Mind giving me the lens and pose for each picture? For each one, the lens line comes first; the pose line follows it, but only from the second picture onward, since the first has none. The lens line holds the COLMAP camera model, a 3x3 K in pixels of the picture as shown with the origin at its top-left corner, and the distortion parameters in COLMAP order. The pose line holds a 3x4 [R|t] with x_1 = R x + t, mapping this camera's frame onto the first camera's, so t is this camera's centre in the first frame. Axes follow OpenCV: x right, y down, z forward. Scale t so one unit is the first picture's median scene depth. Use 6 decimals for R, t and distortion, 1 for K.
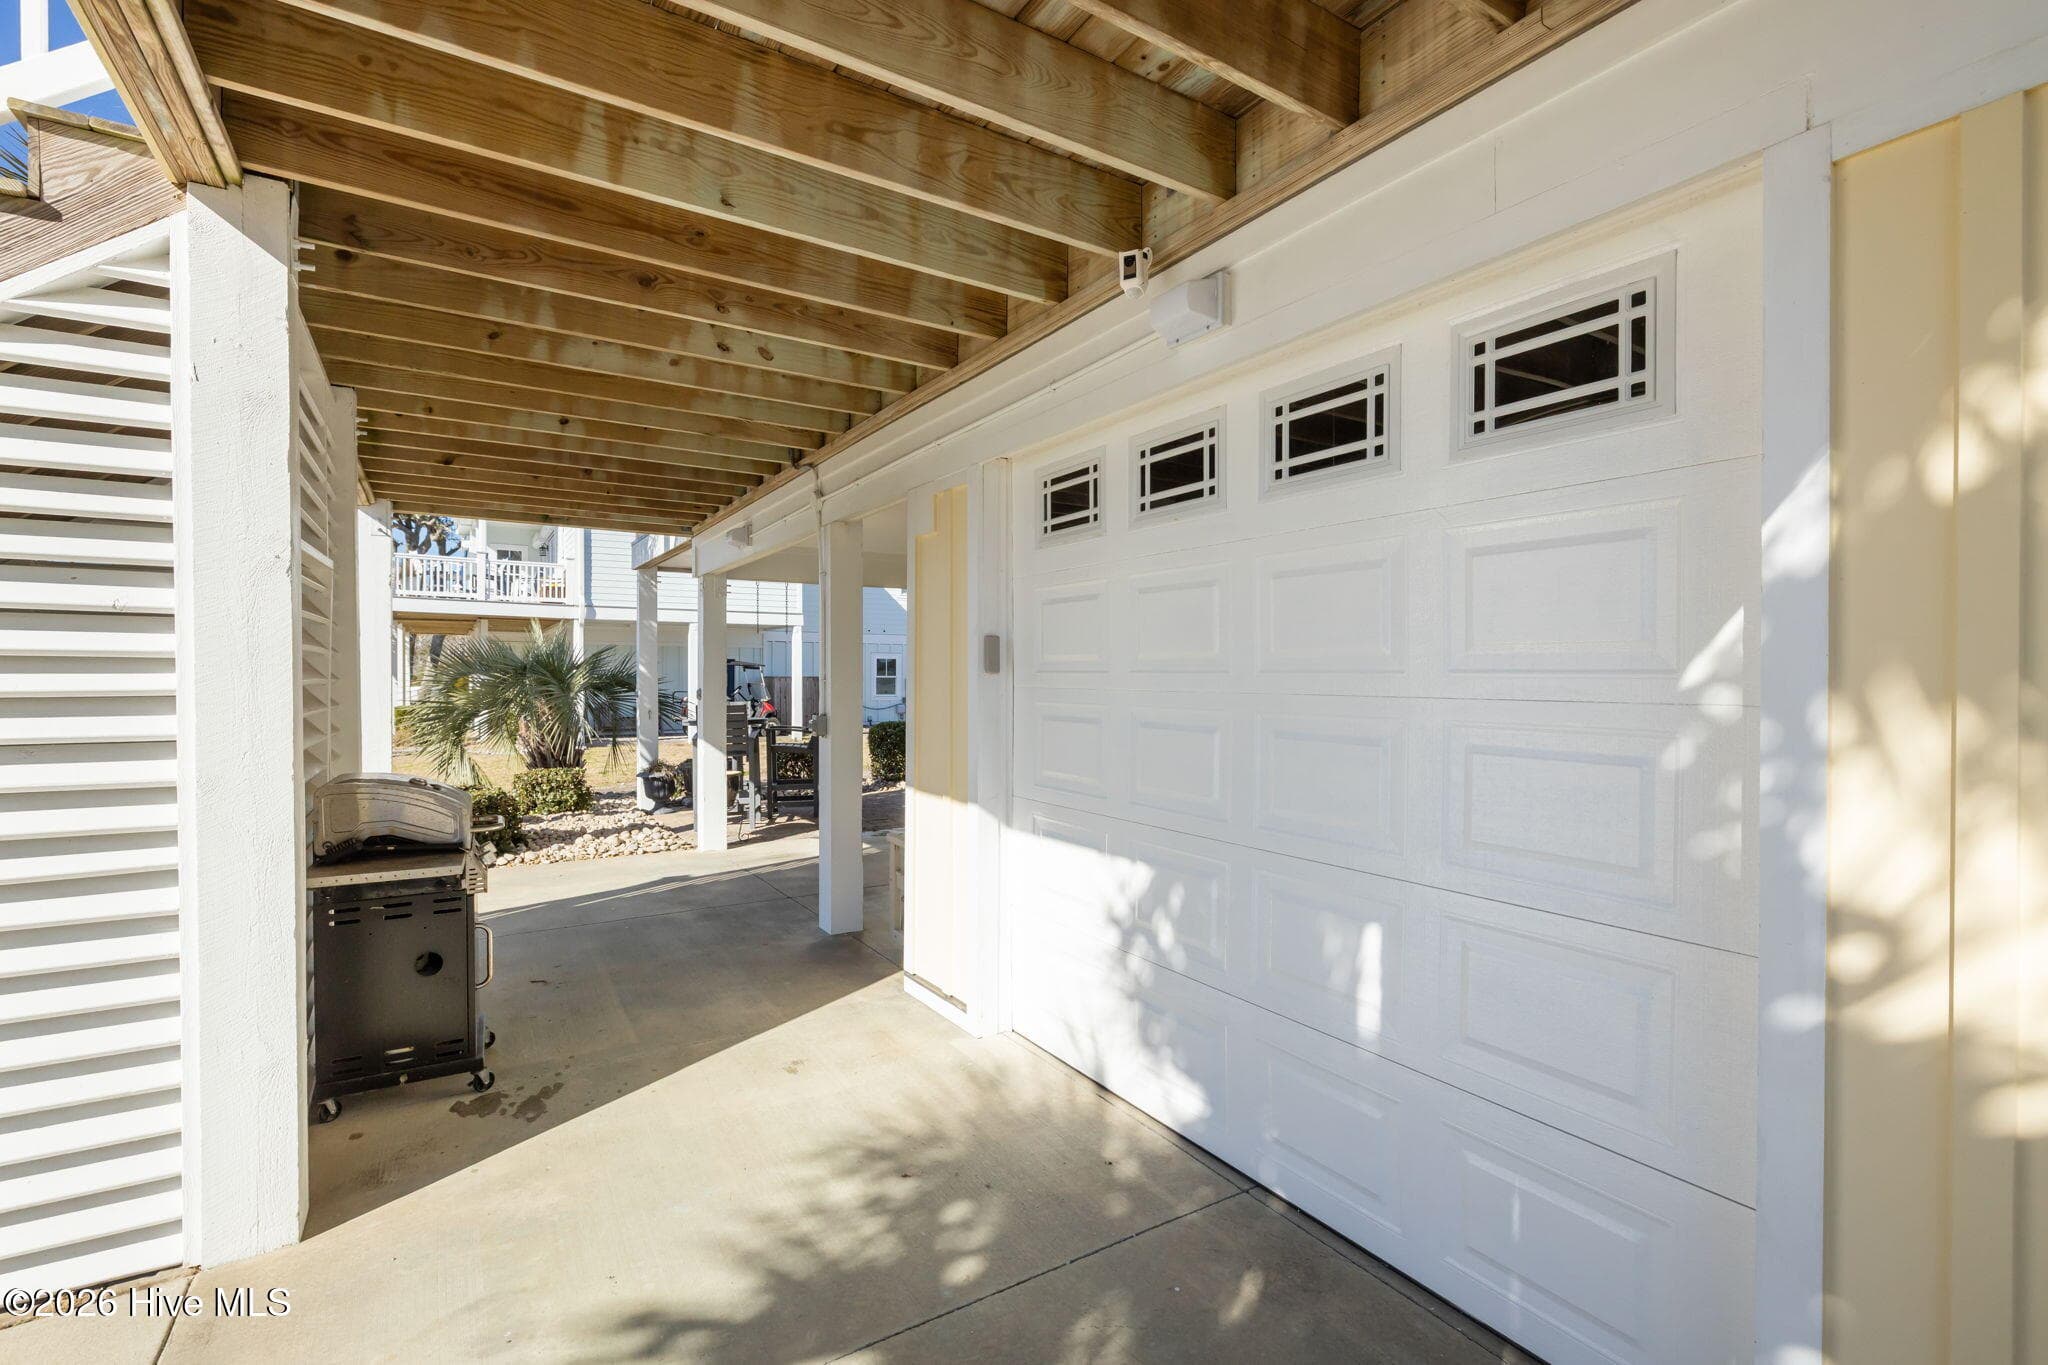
lens RADIAL K [[895.2, 0, 1033.2], [0, 895.2, 682.0], [0, 0, 1]] dist [-0.000342, -0.000424]
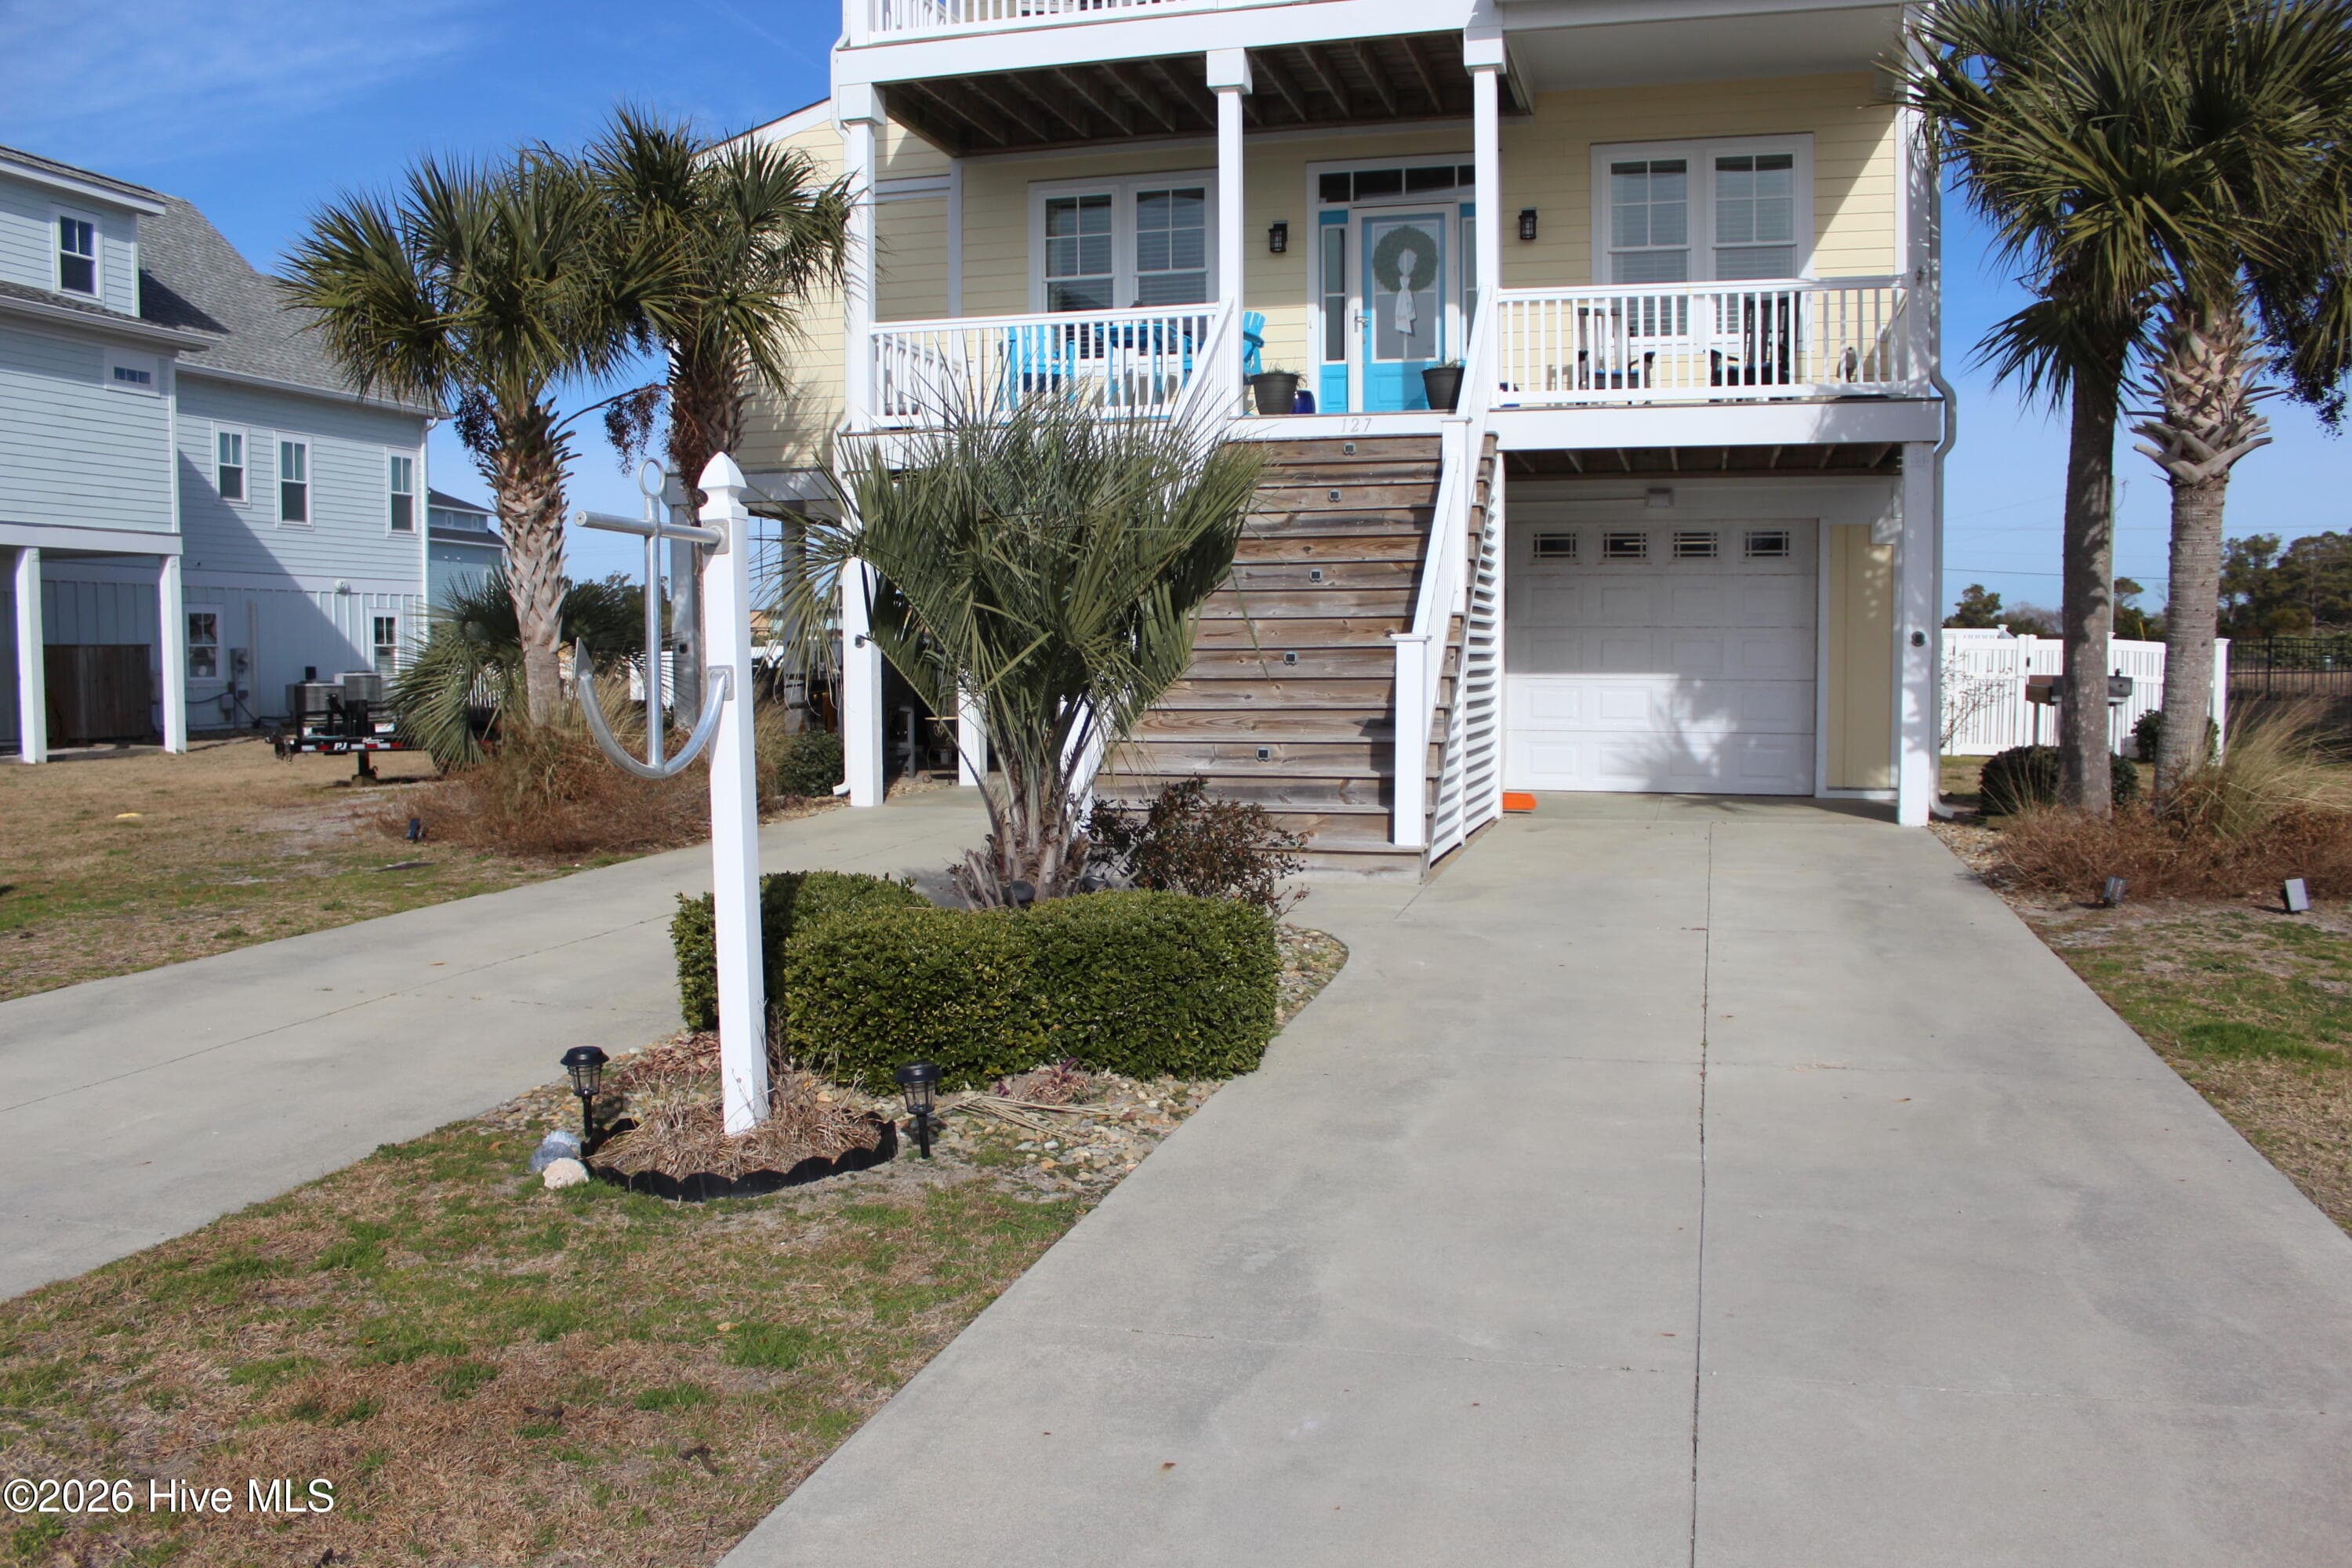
lens RADIAL K [[1940.7, 0, 1176.0], [0, 1940.7, 784.0], [0, 0, 1]] dist [-0.165210, 0.145928]
pose [[0.743953, -0.053976, 0.666048, -4.373669], [0.012377, 0.997674, 0.067026, 0.068790], [-0.668117, -0.041620, 0.742891, -2.220711]]
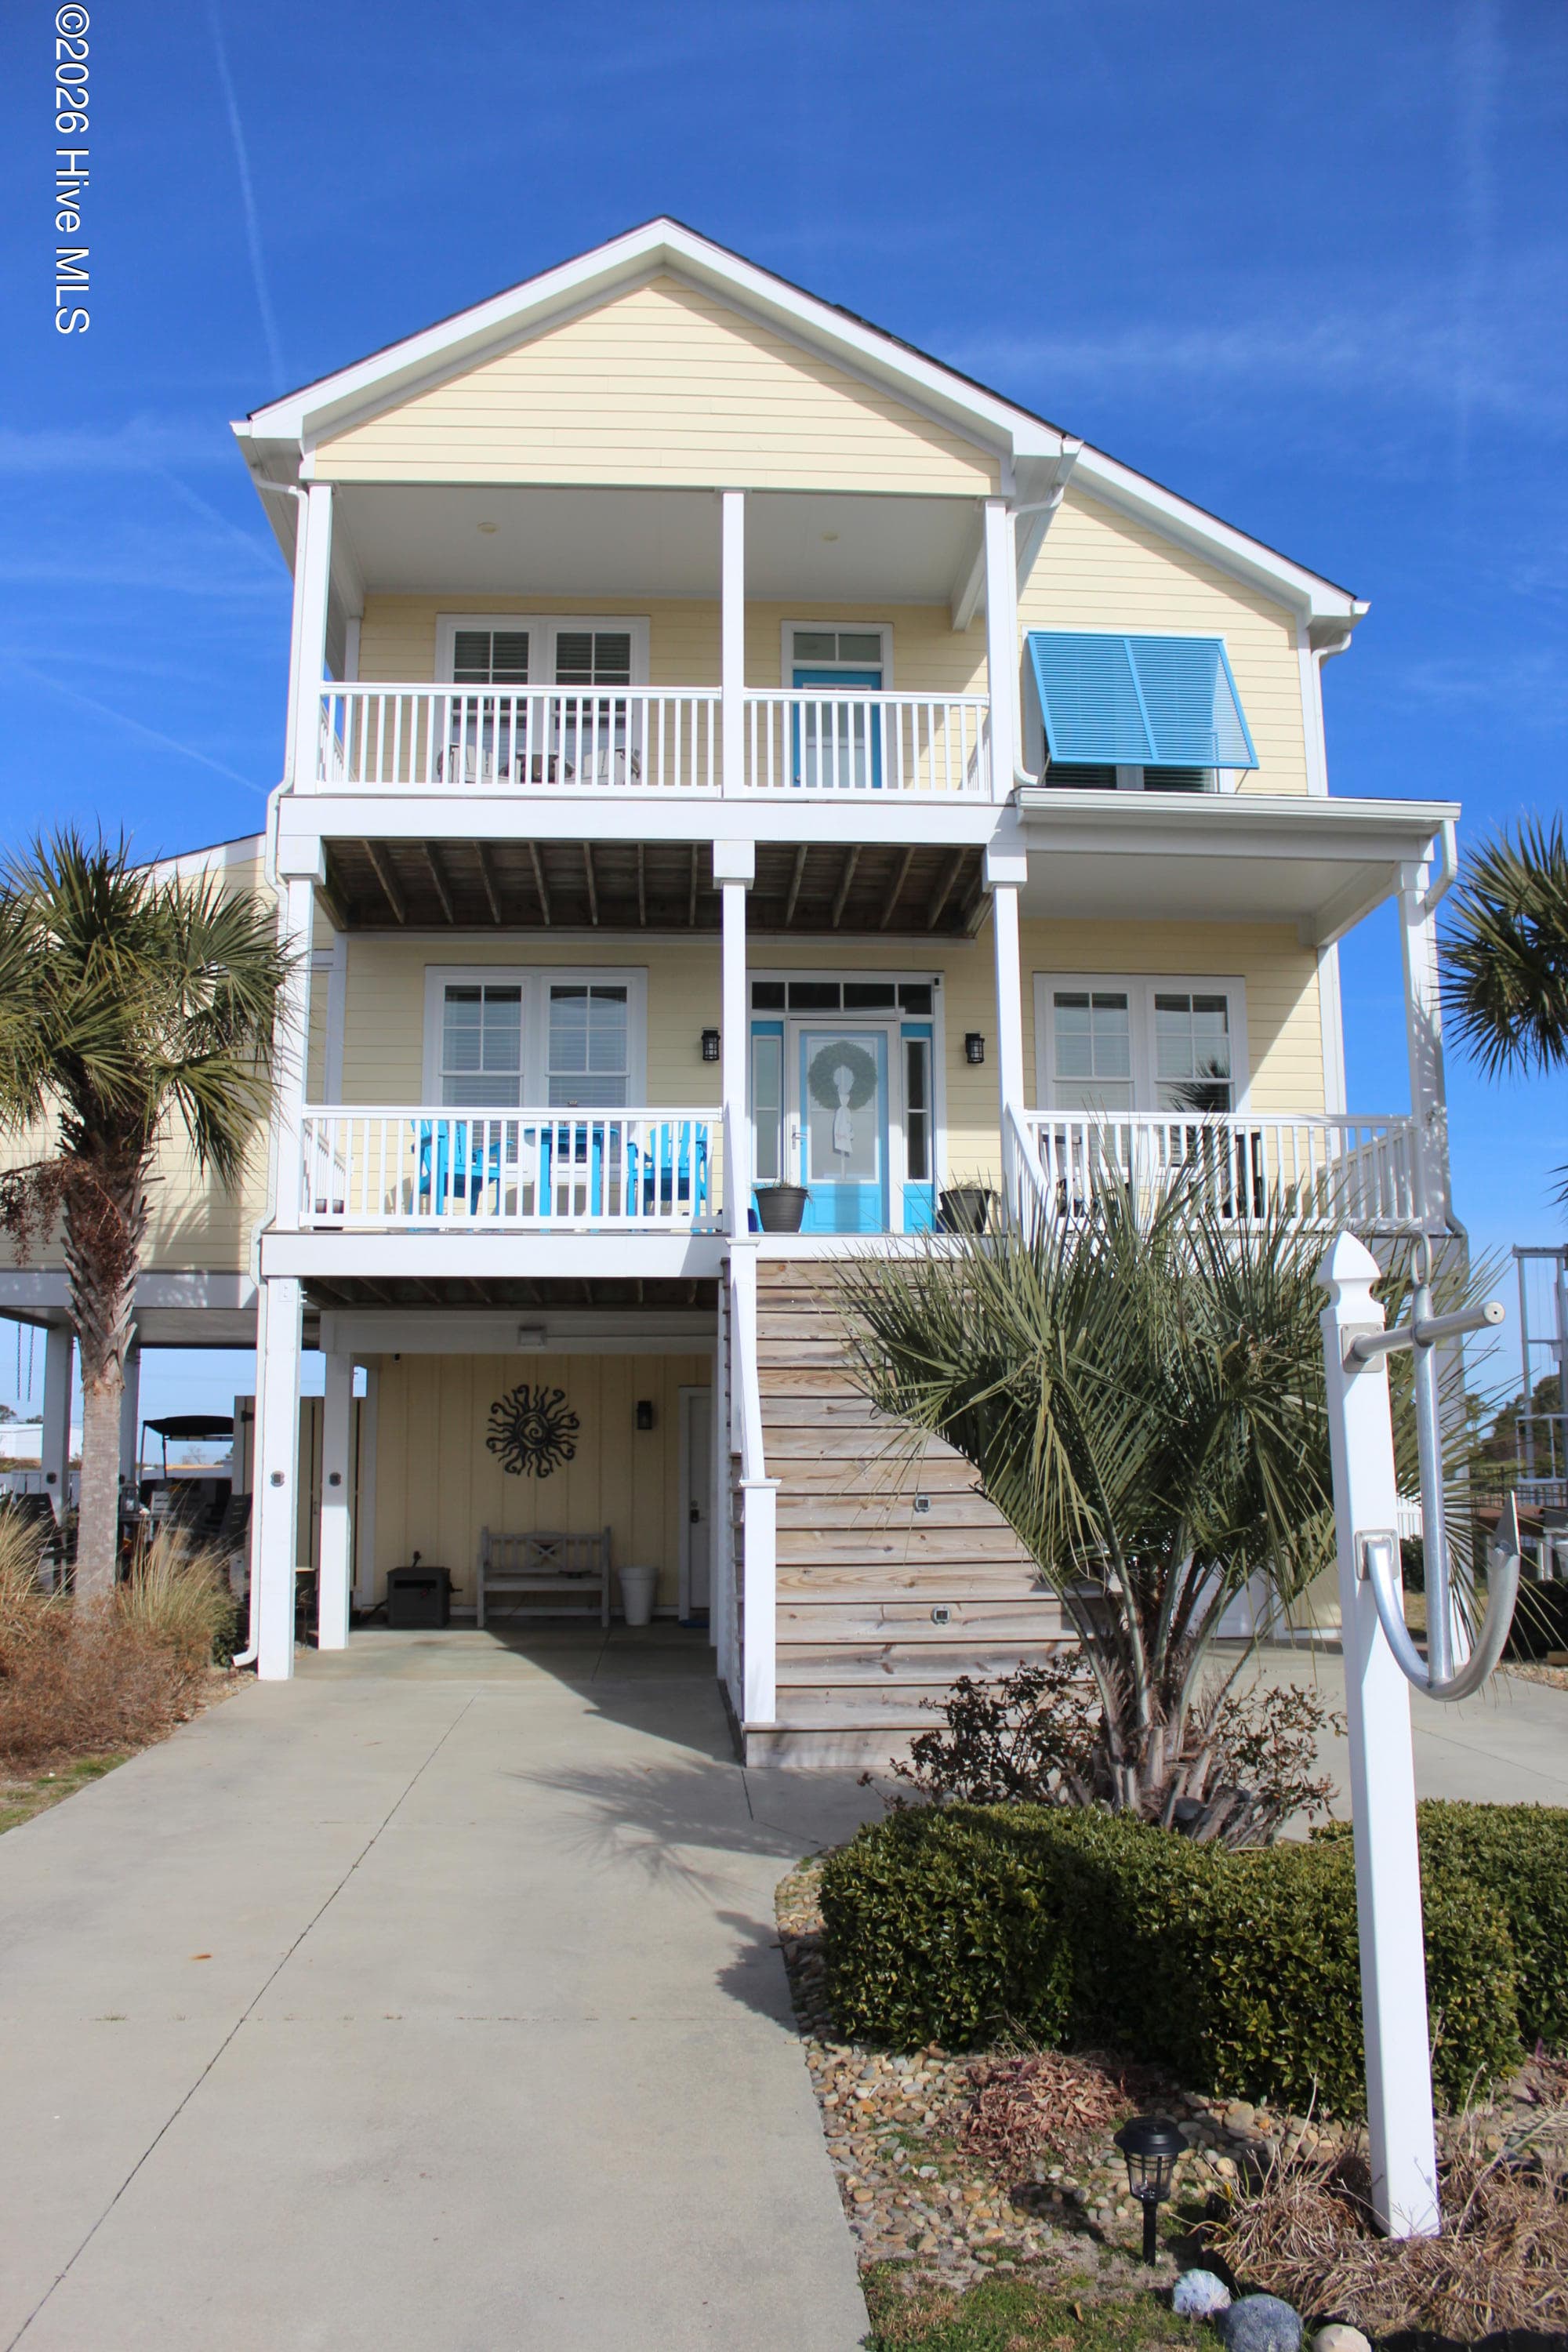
lens RADIAL K [[1952.9, 0, 784.0], [0, 1952.9, 1176.0], [0, 0, 1]] dist [-0.157976, 0.144669]
pose [[0.482192, 0.129245, 0.866479, -4.795496], [0.011809, 0.988009, -0.153944, 0.032304], [-0.875986, 0.084463, 0.474884, -0.907890]]
